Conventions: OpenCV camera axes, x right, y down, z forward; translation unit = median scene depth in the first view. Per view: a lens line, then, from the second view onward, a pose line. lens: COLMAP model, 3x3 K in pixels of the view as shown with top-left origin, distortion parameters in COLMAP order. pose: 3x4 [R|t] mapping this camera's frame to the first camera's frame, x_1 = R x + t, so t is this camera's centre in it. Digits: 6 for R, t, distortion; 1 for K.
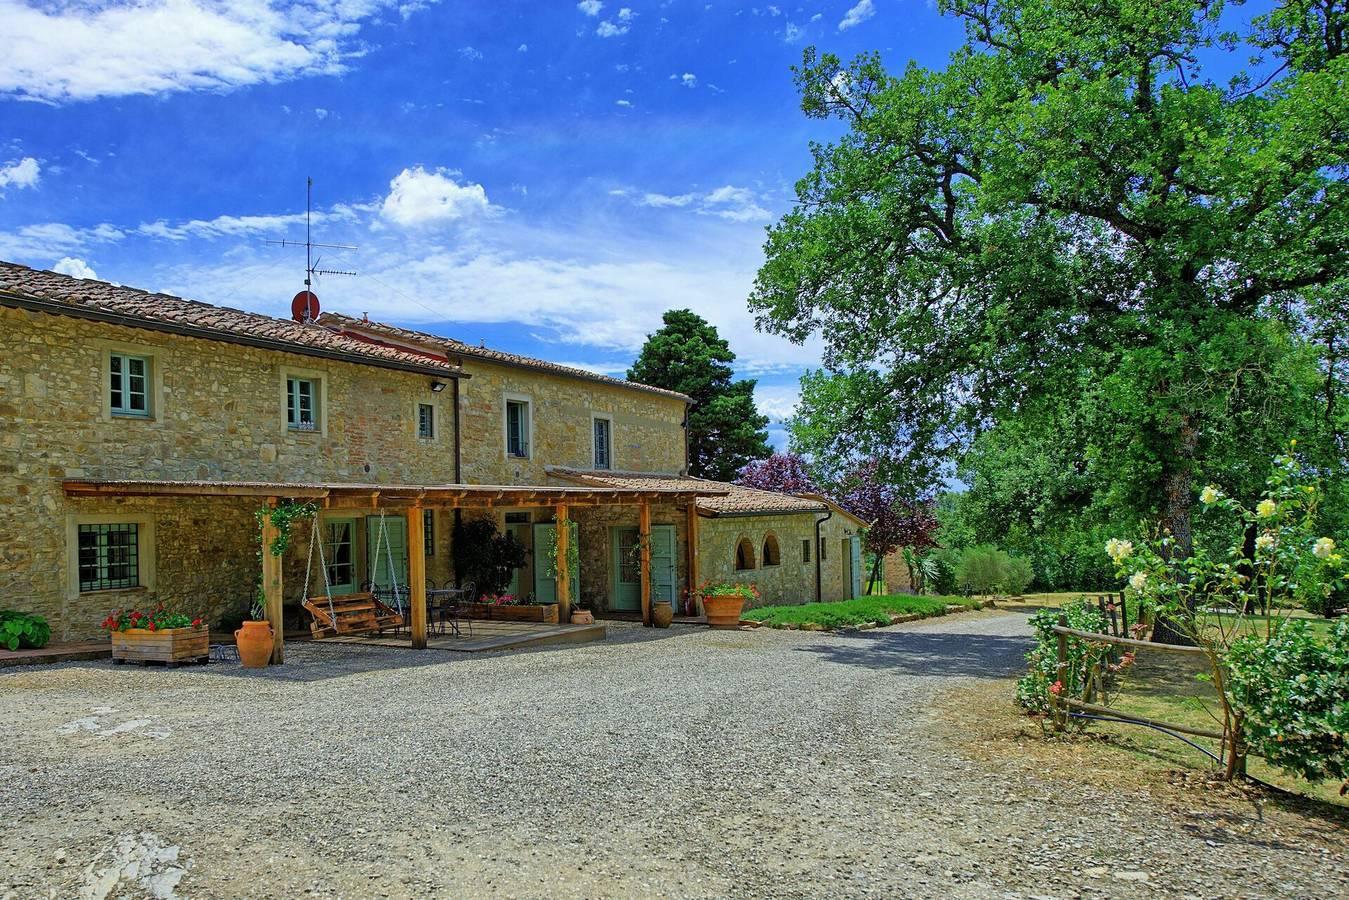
lens RADIAL K [[967.8, 0, 583.9], [0, 967.8, 542.4], [0, 0, 1]] dist [0.013049, 0.002900]
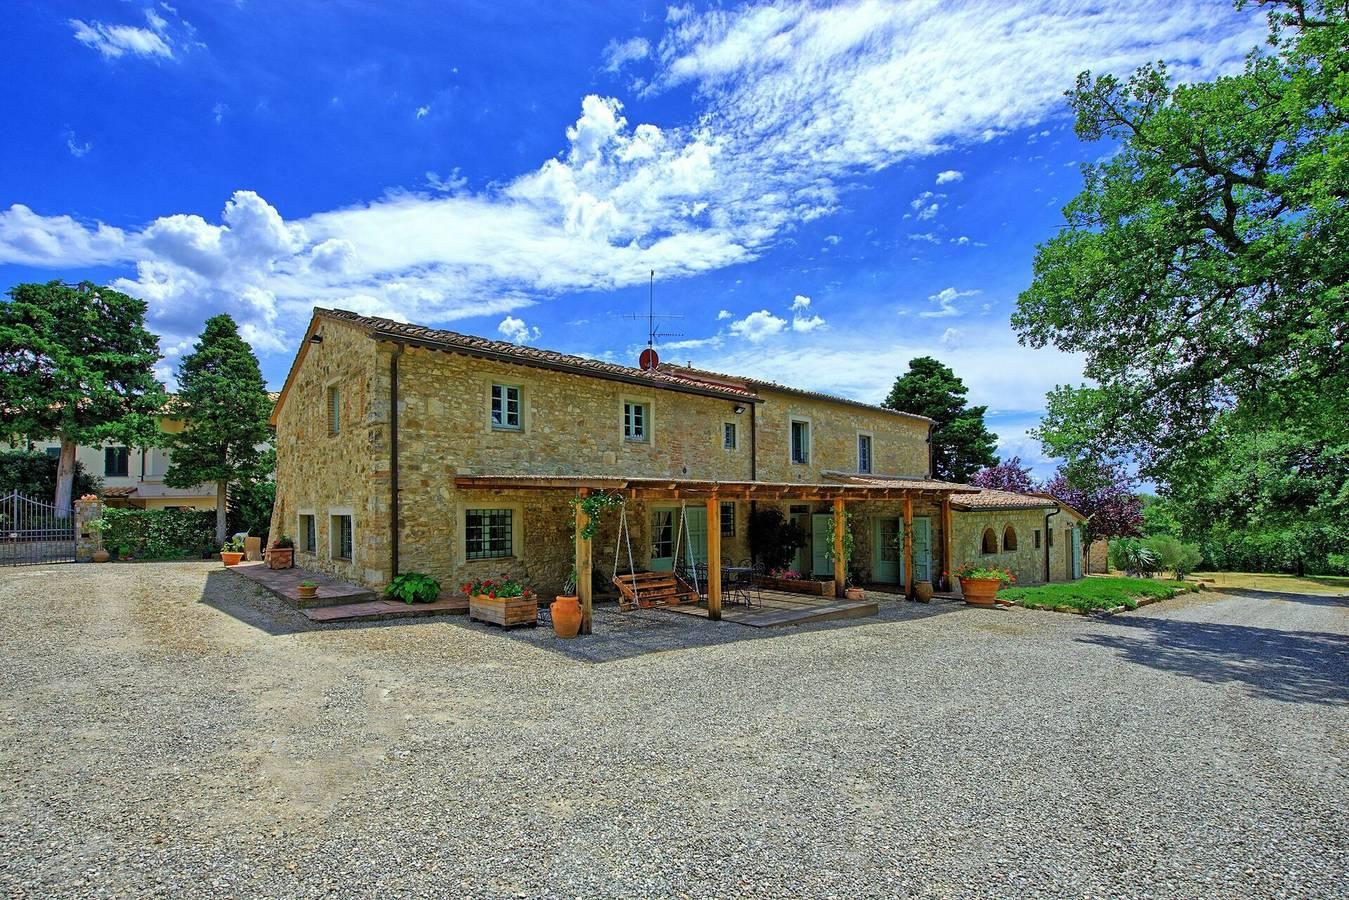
lens RADIAL K [[568.2, 0, 653.5], [0, 568.2, 484.9], [0, 0, 1]] dist [-0.018754, 0.000038]
pose [[0.950509, 0.001553, -0.310694, -0.022446], [-0.022192, 0.997773, -0.062902, -0.006760], [0.309904, 0.066684, 0.948426, 0.259502]]
